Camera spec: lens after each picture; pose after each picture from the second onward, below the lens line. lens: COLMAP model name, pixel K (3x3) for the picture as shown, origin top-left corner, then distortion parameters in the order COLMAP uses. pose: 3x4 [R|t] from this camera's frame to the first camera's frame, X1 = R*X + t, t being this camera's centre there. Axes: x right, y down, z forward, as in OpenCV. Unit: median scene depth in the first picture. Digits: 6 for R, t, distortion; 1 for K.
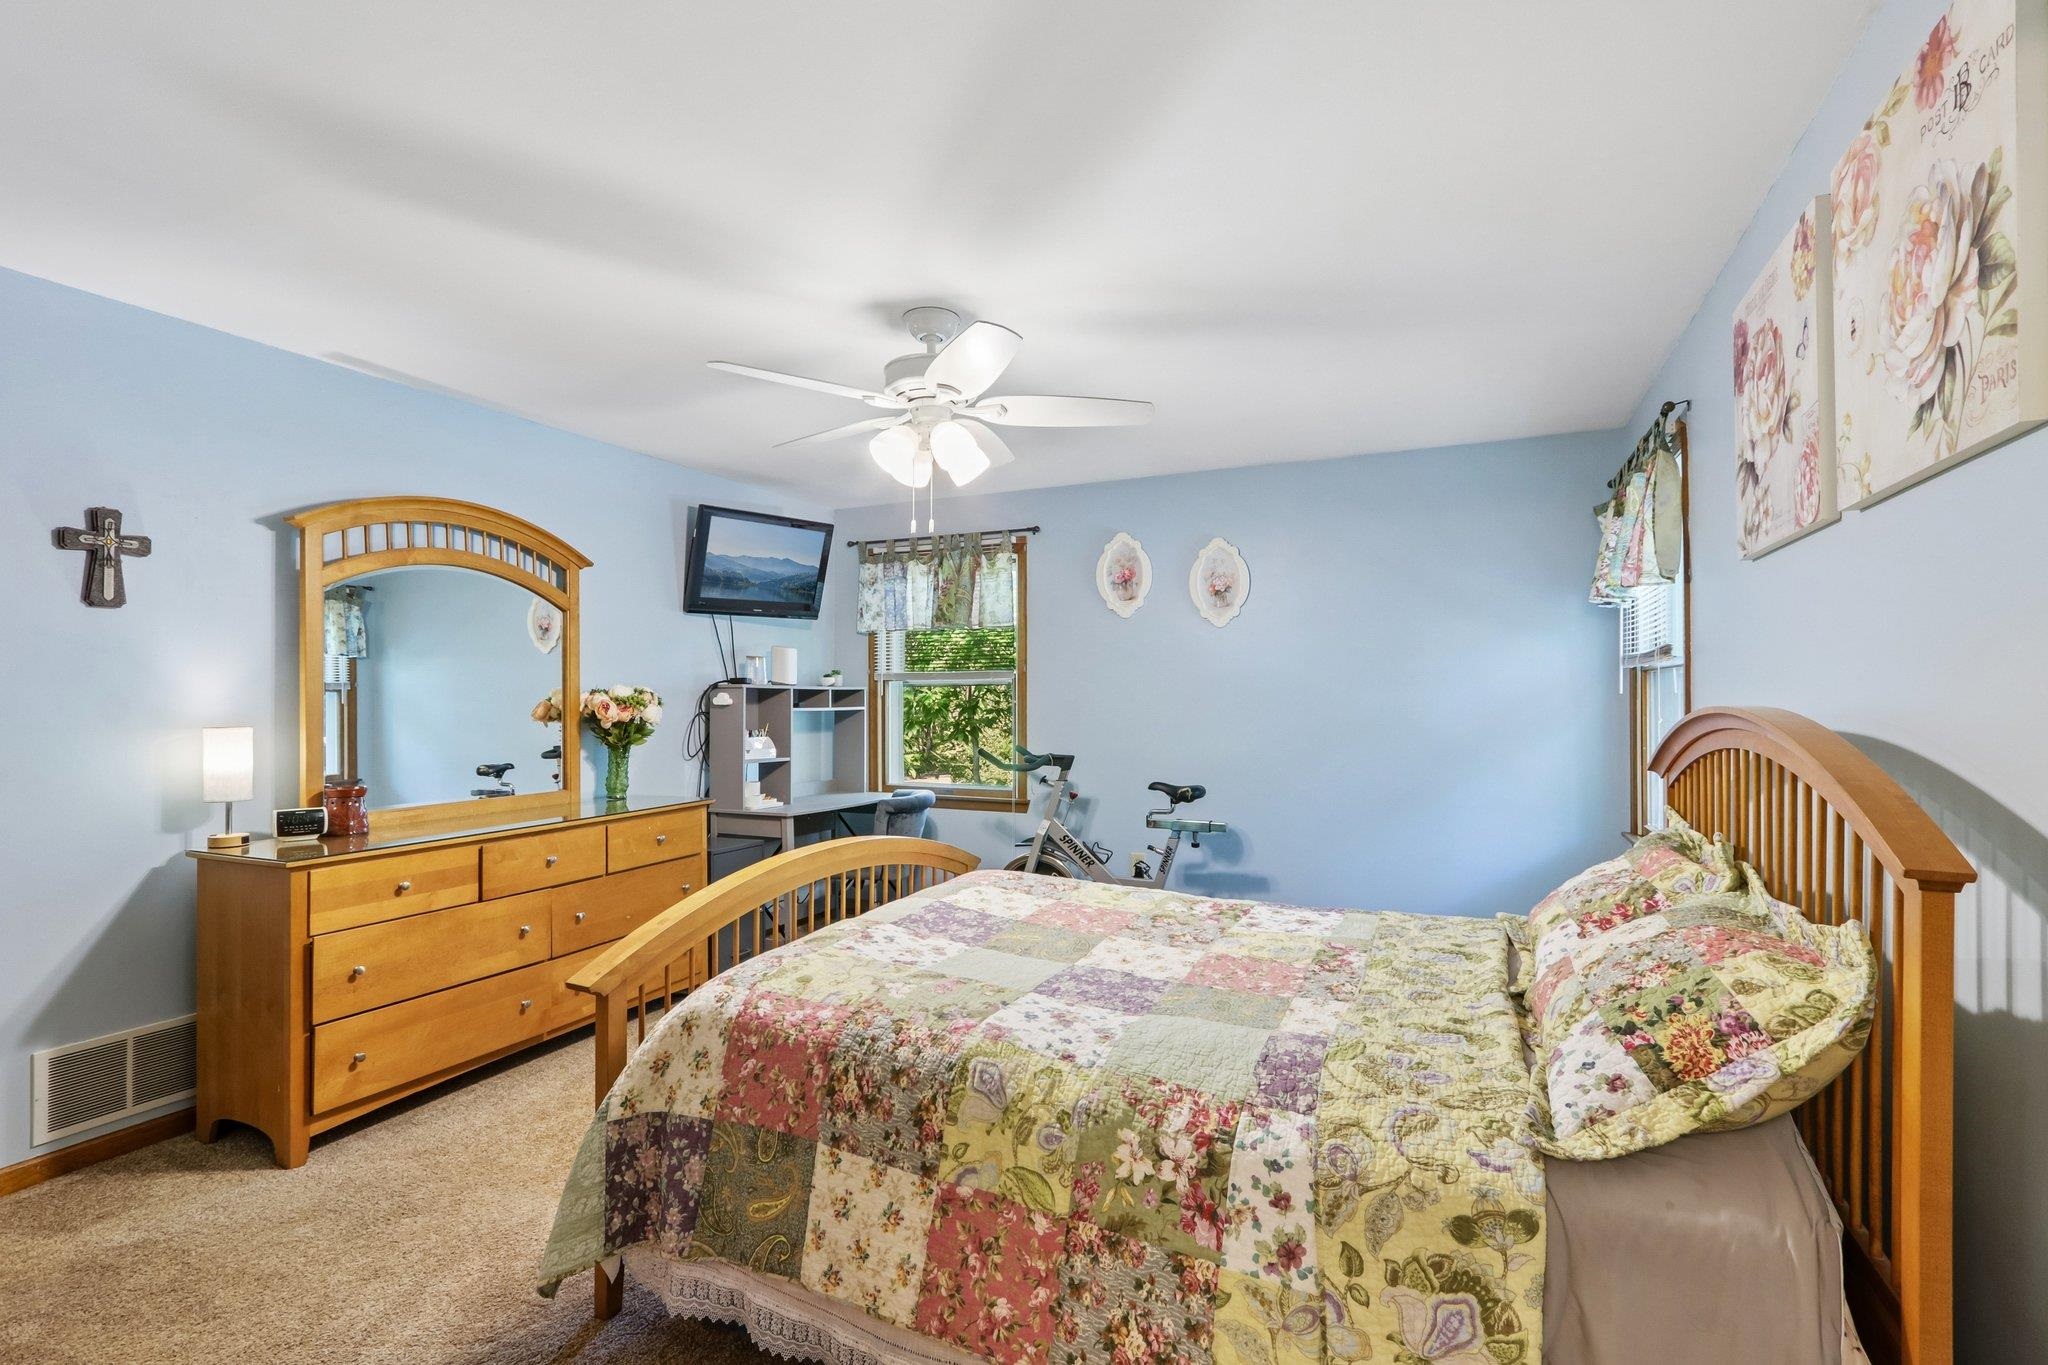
lens RADIAL K [[959.6, 0, 1035.1], [0, 959.6, 694.7], [0, 0, 1]] dist [-0.011609, -0.000038]
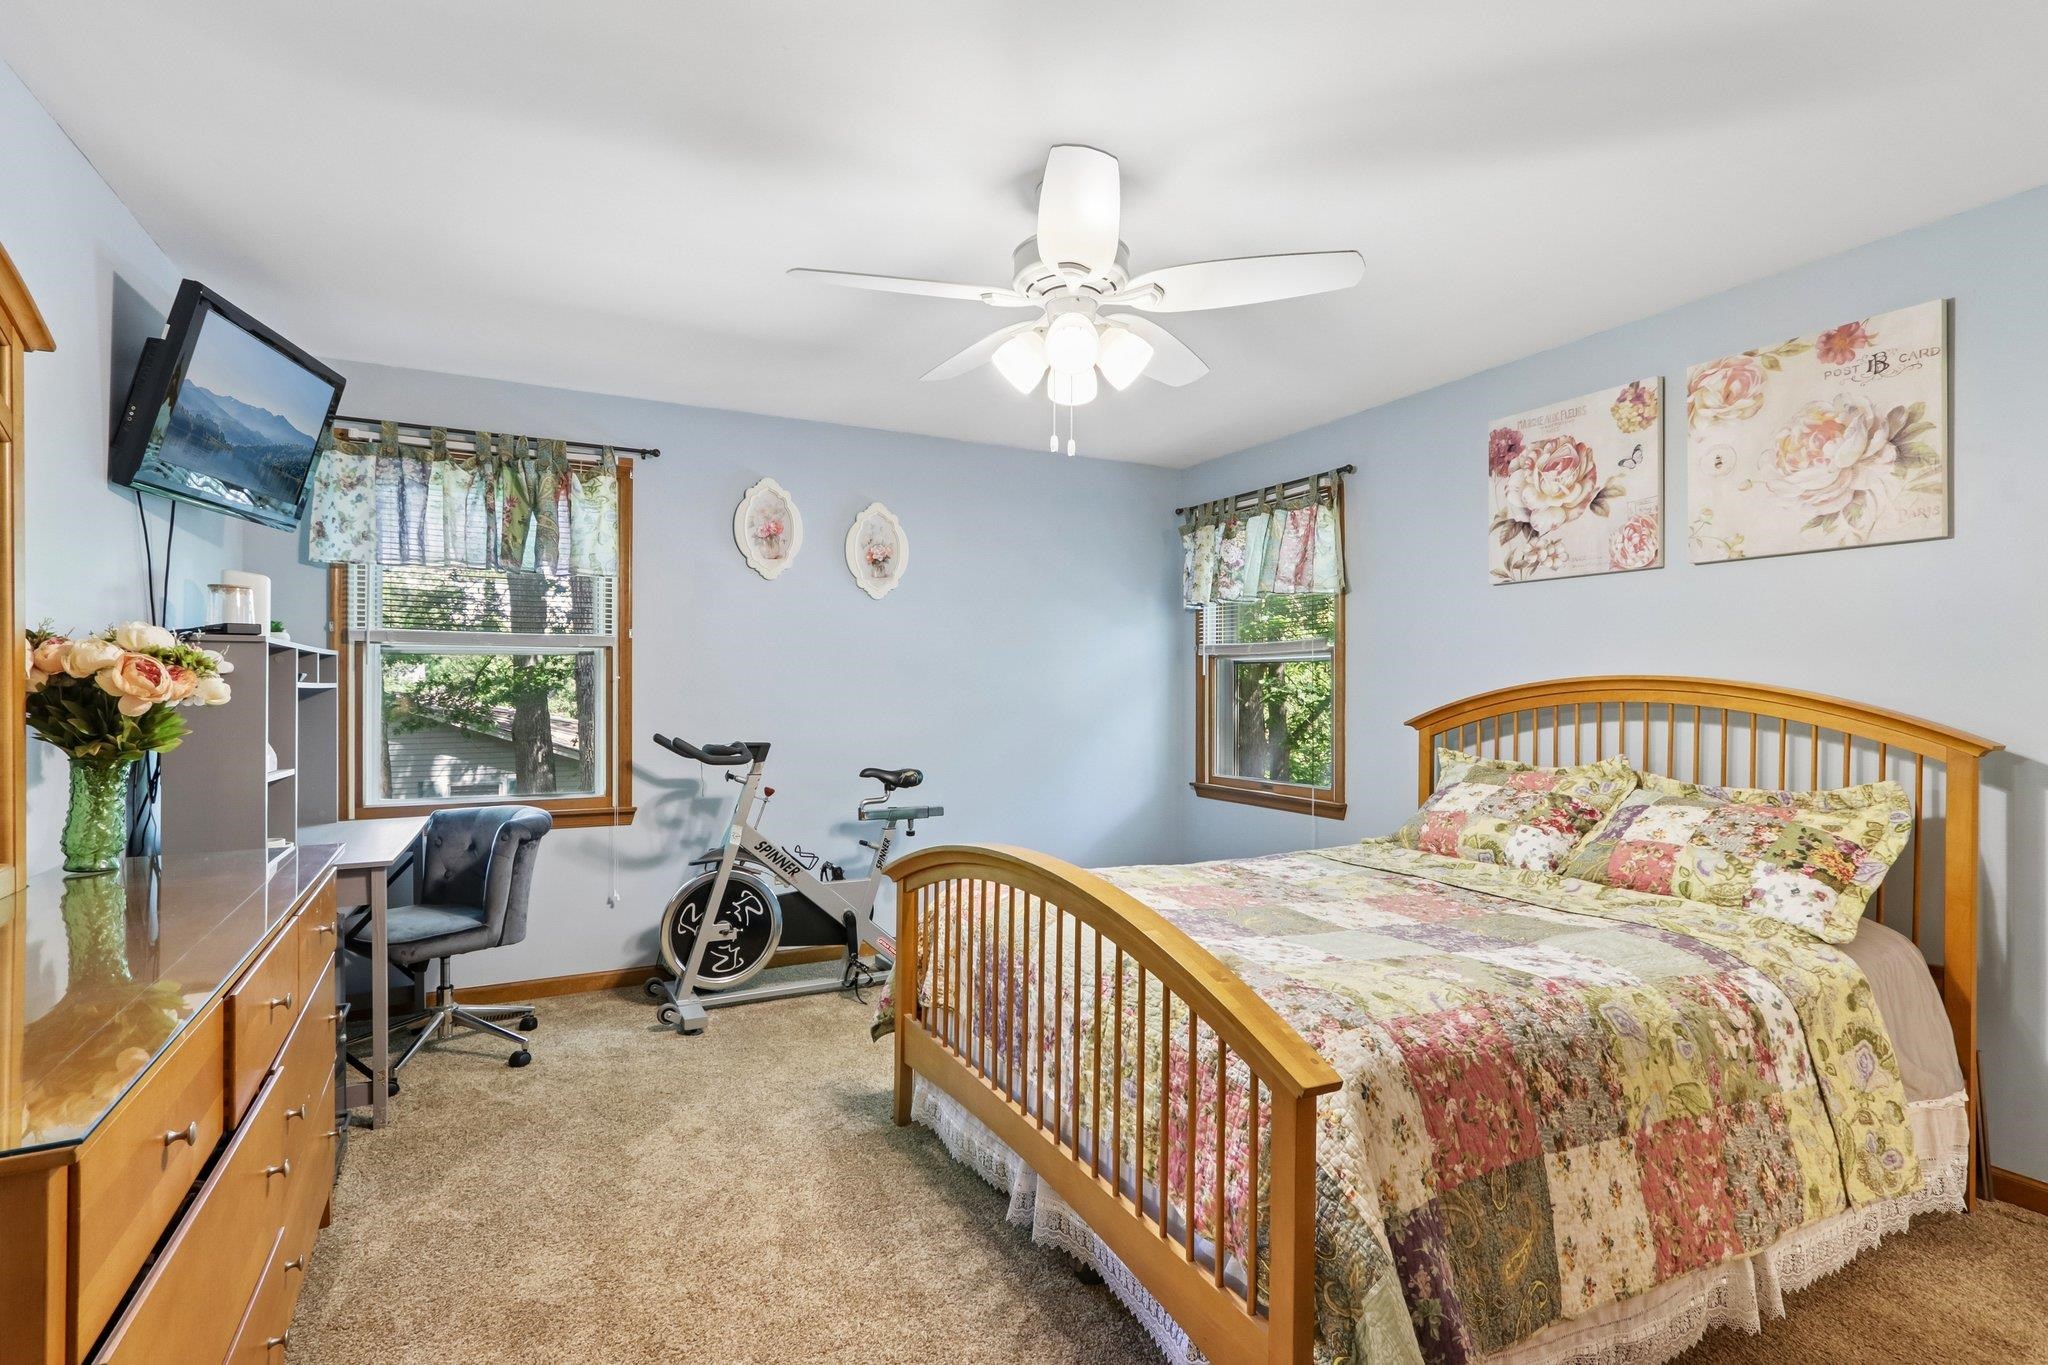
lens RADIAL K [[959.6, 0, 1034.7], [0, 959.6, 689.5], [0, 0, 1]] dist [-0.011609, -0.000038]
pose [[0.612590, 0.005276, 0.790383, -1.129568], [-0.006826, 0.999976, -0.001384, 0.043037], [-0.790371, -0.004547, 0.612611, 0.782692]]
